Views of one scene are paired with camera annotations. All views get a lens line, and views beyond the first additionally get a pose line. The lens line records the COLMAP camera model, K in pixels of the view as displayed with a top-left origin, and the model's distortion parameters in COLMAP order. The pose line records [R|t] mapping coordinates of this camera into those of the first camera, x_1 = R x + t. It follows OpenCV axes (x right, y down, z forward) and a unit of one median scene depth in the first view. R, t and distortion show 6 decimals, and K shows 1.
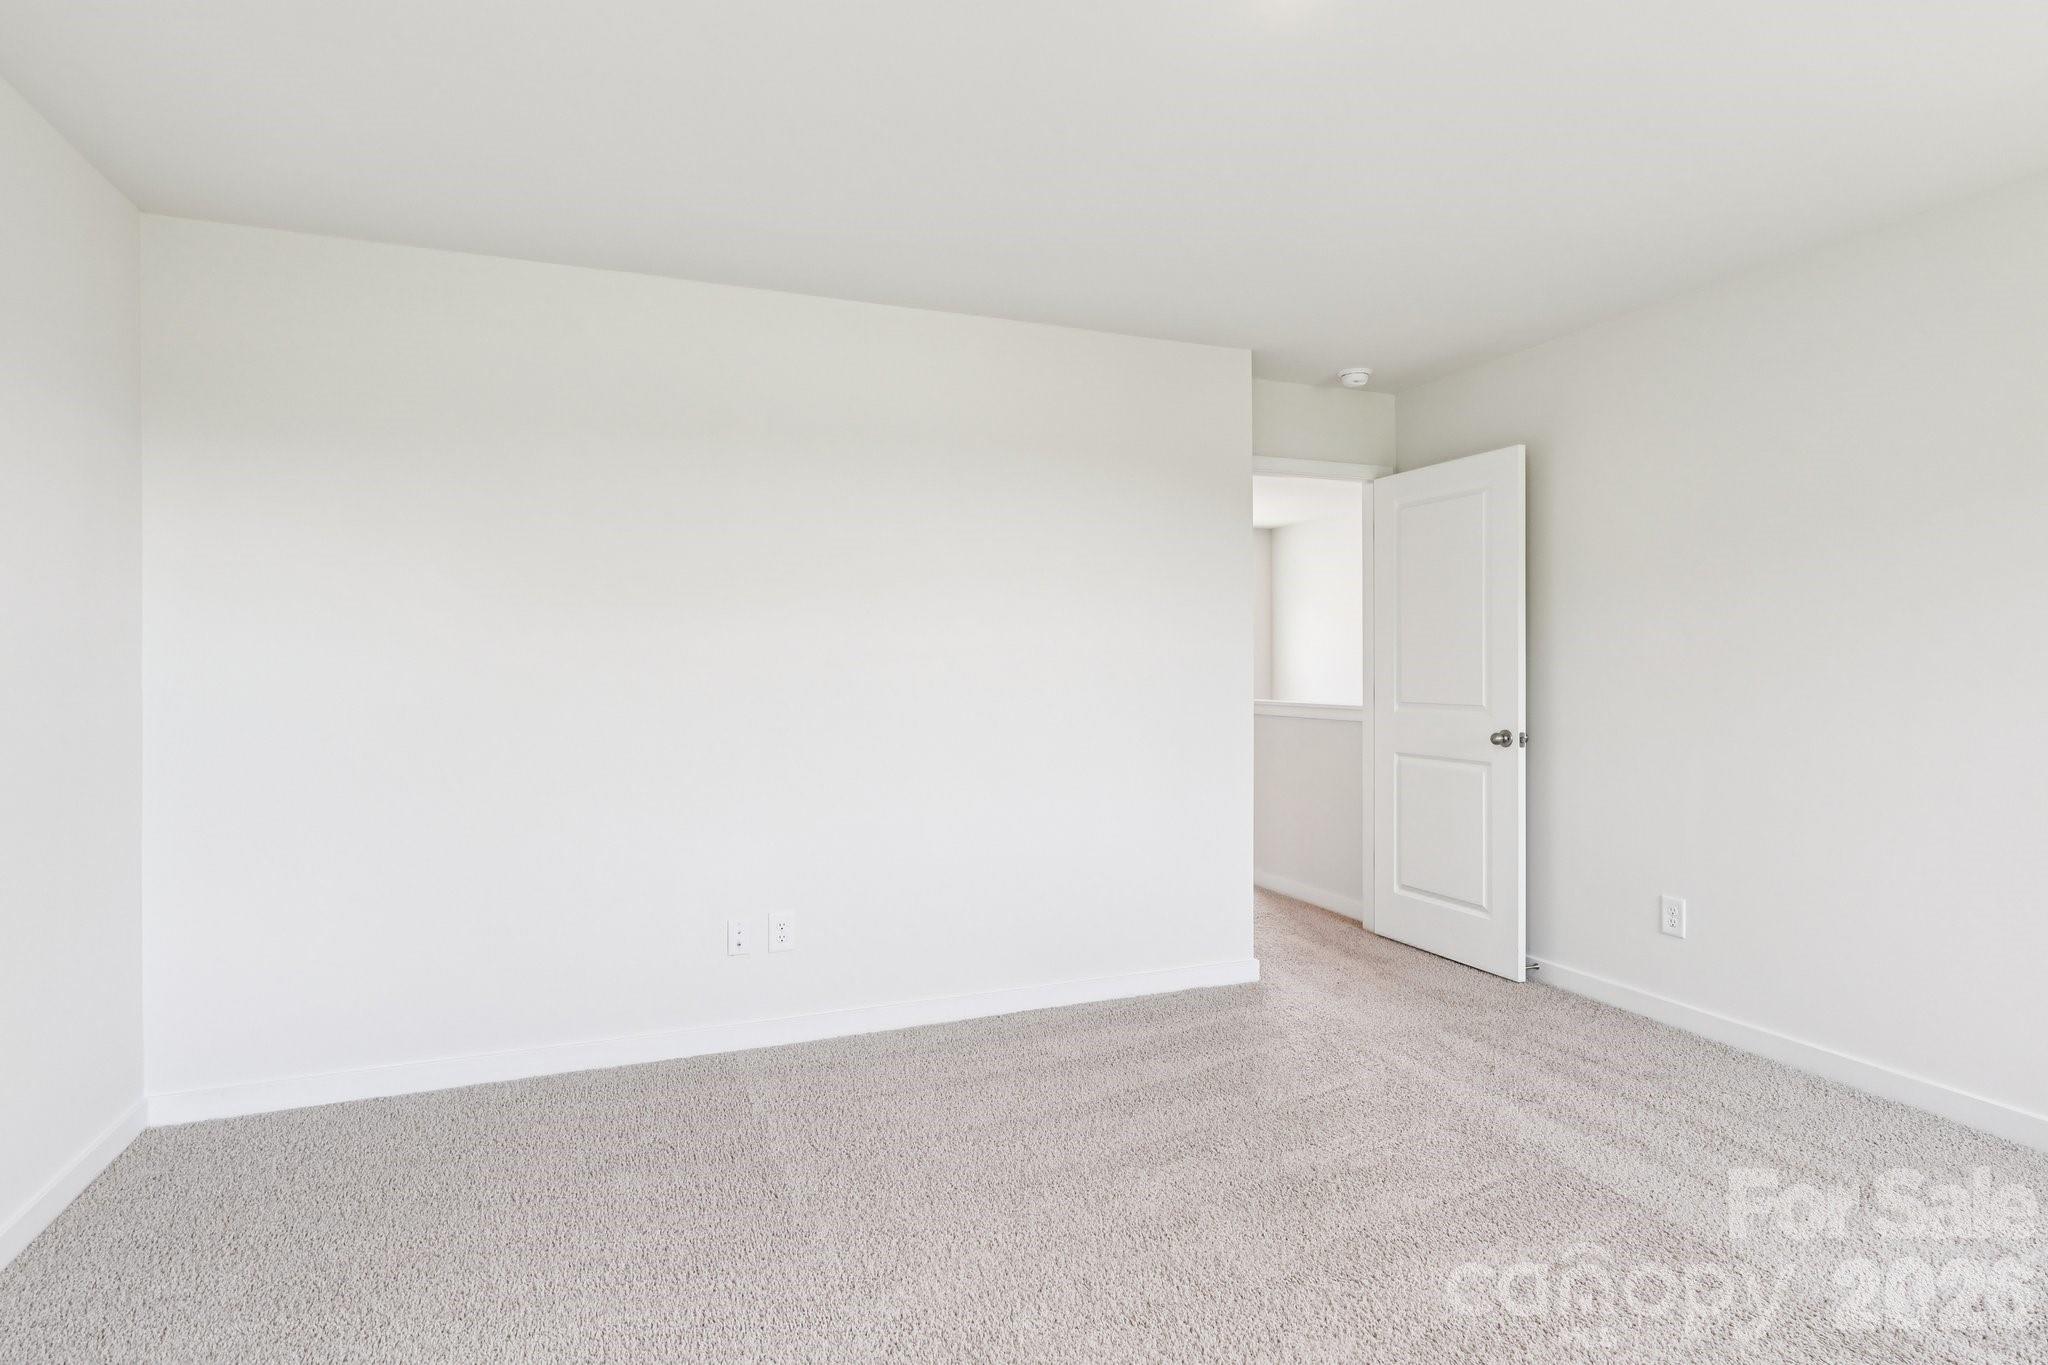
lens RADIAL K [[1065.2, 0, 987.3], [0, 1065.2, 663.8], [0, 0, 1]] dist [0.012589, -0.003674]
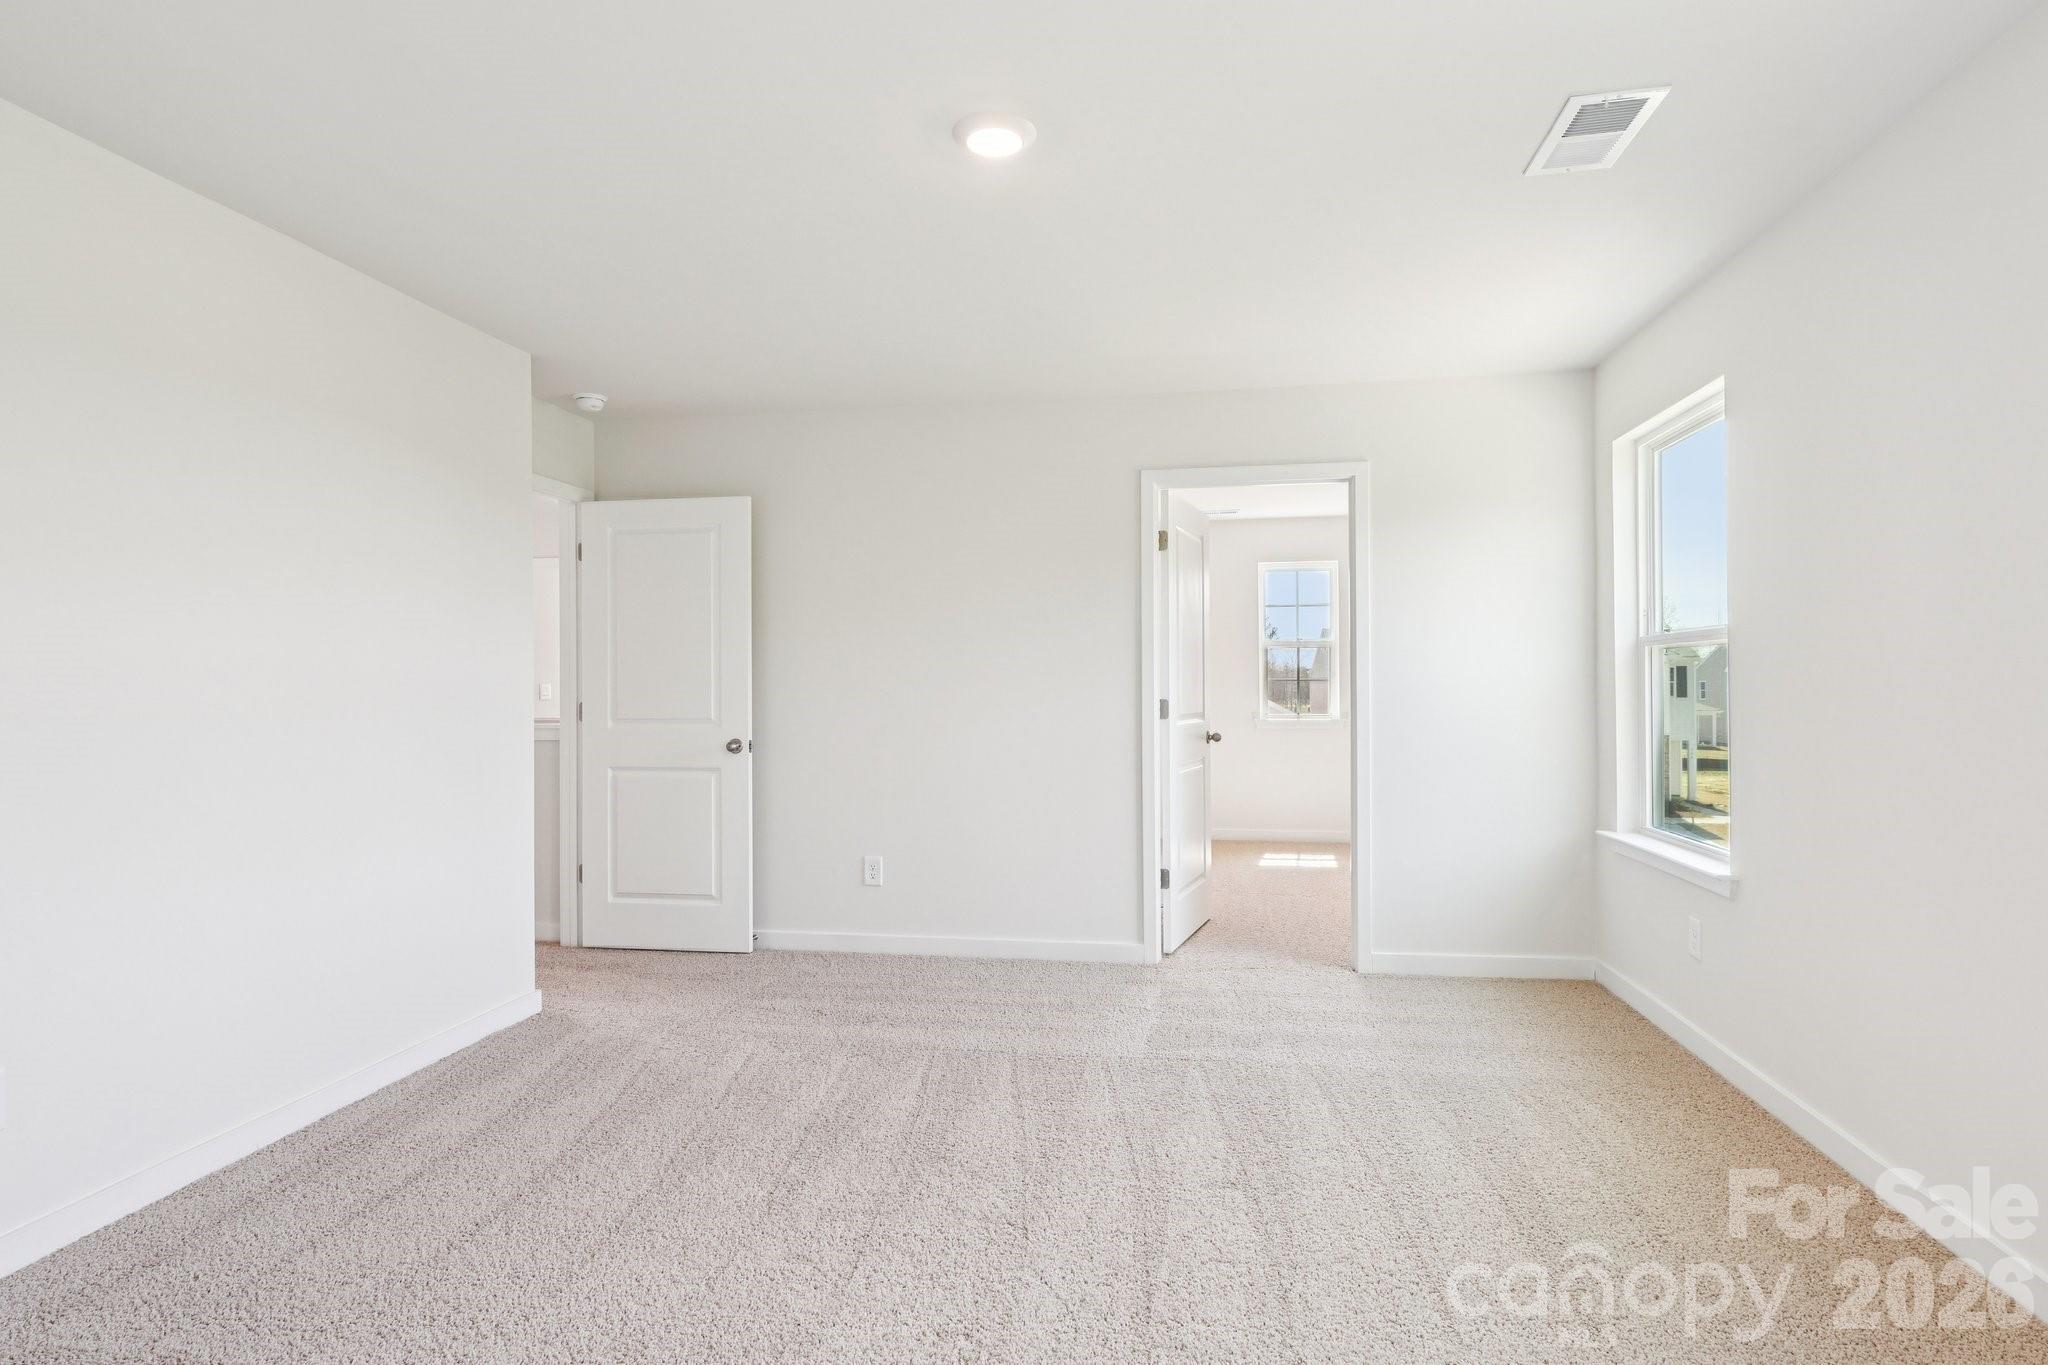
lens RADIAL K [[1065.2, 0, 1032.0], [0, 1065.2, 676.6], [0, 0, 1]] dist [0.012589, -0.003674]
pose [[0.525065, 0.008339, 0.851021, -0.338926], [0.003735, 0.999920, -0.012102, 0.009837], [-0.851054, 0.009533, 0.524992, 0.118507]]
